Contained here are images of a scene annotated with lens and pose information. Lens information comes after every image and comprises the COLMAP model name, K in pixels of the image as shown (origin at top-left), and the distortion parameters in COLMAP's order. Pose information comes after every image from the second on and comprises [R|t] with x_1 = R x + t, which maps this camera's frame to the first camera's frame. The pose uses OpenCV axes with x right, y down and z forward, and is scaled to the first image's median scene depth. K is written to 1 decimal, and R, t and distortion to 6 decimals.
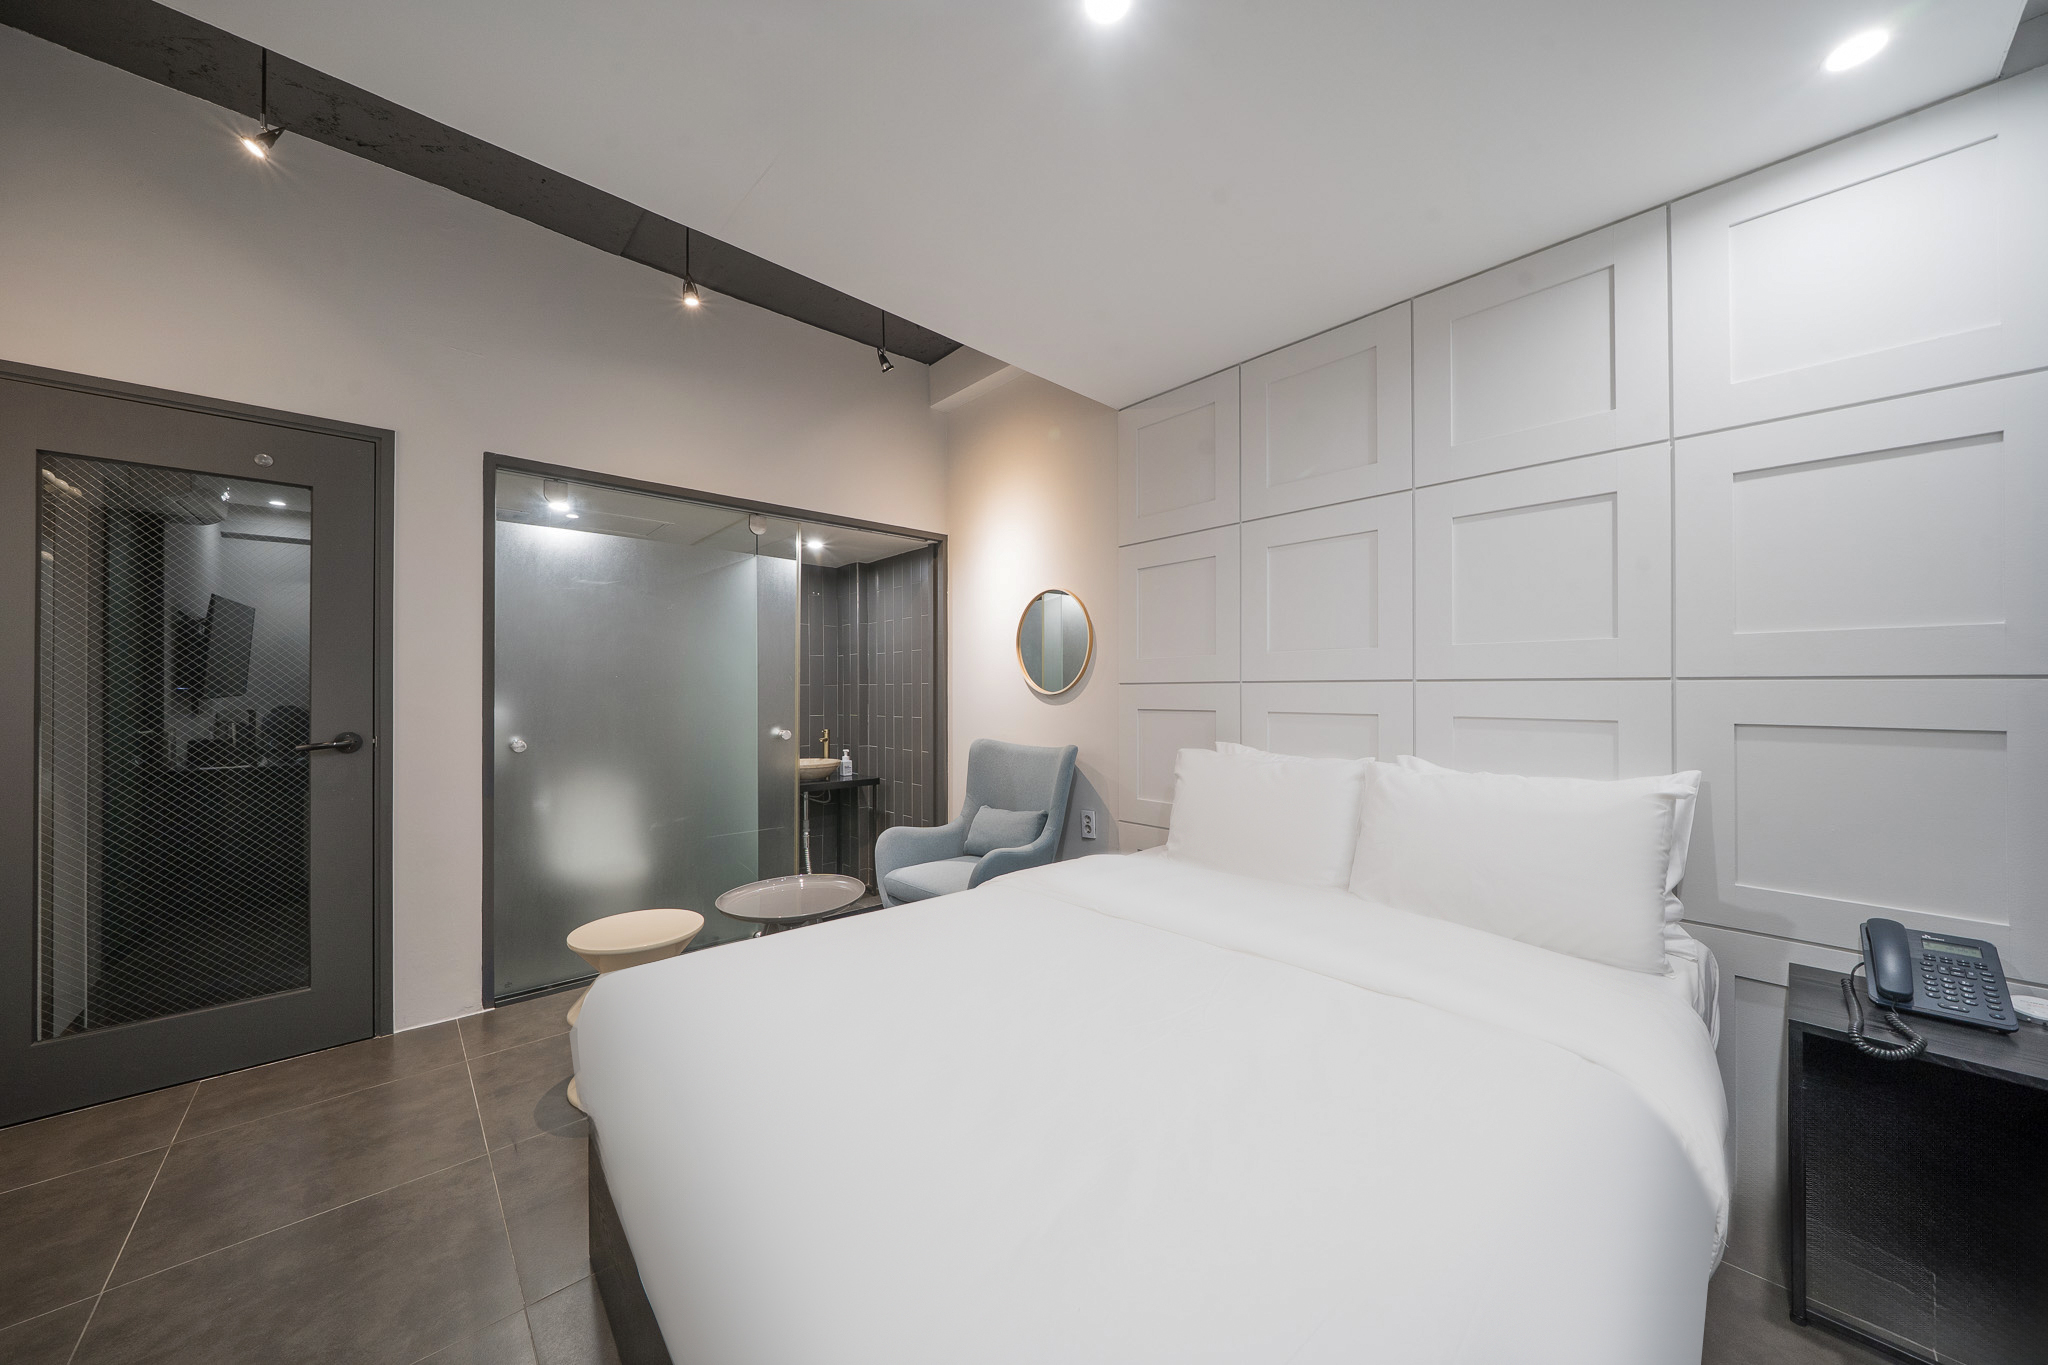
lens RADIAL K [[701.2, 0, 1017.8], [0, 701.2, 690.9], [0, 0, 1]] dist [0.000067, 0.000034]
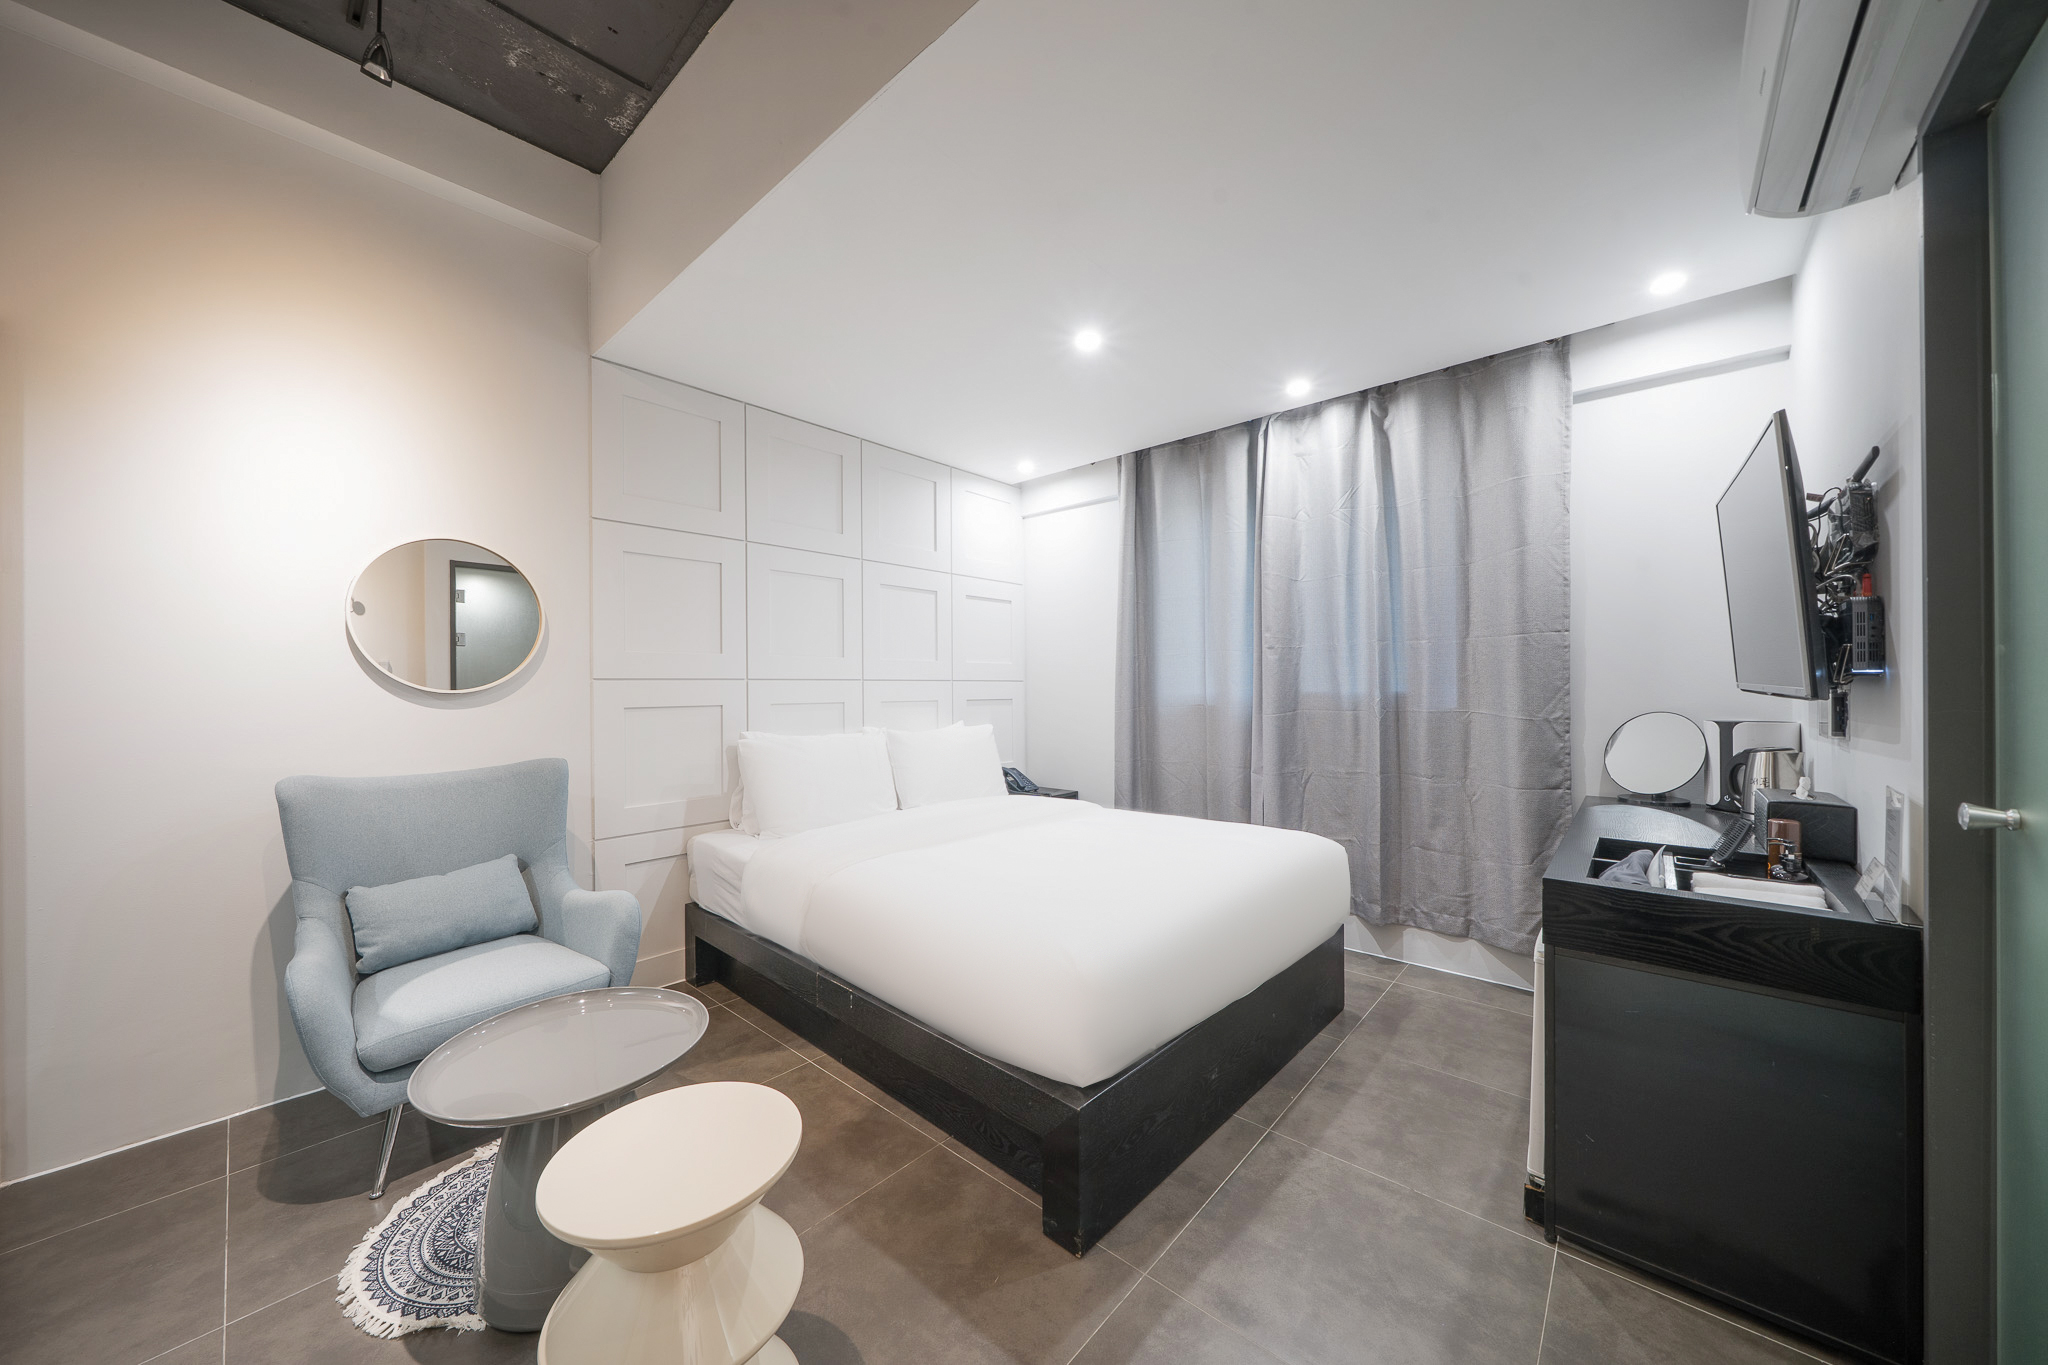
lens RADIAL K [[701.2, 0, 1017.8], [0, 701.2, 690.9], [0, 0, 1]] dist [0.000067, 0.000034]
pose [[-0.091210, -0.000612, 0.995832, -1.016434], [0.009194, 0.999957, 0.001456, 0.008831], [-0.995789, 0.009288, -0.091200, 0.780224]]
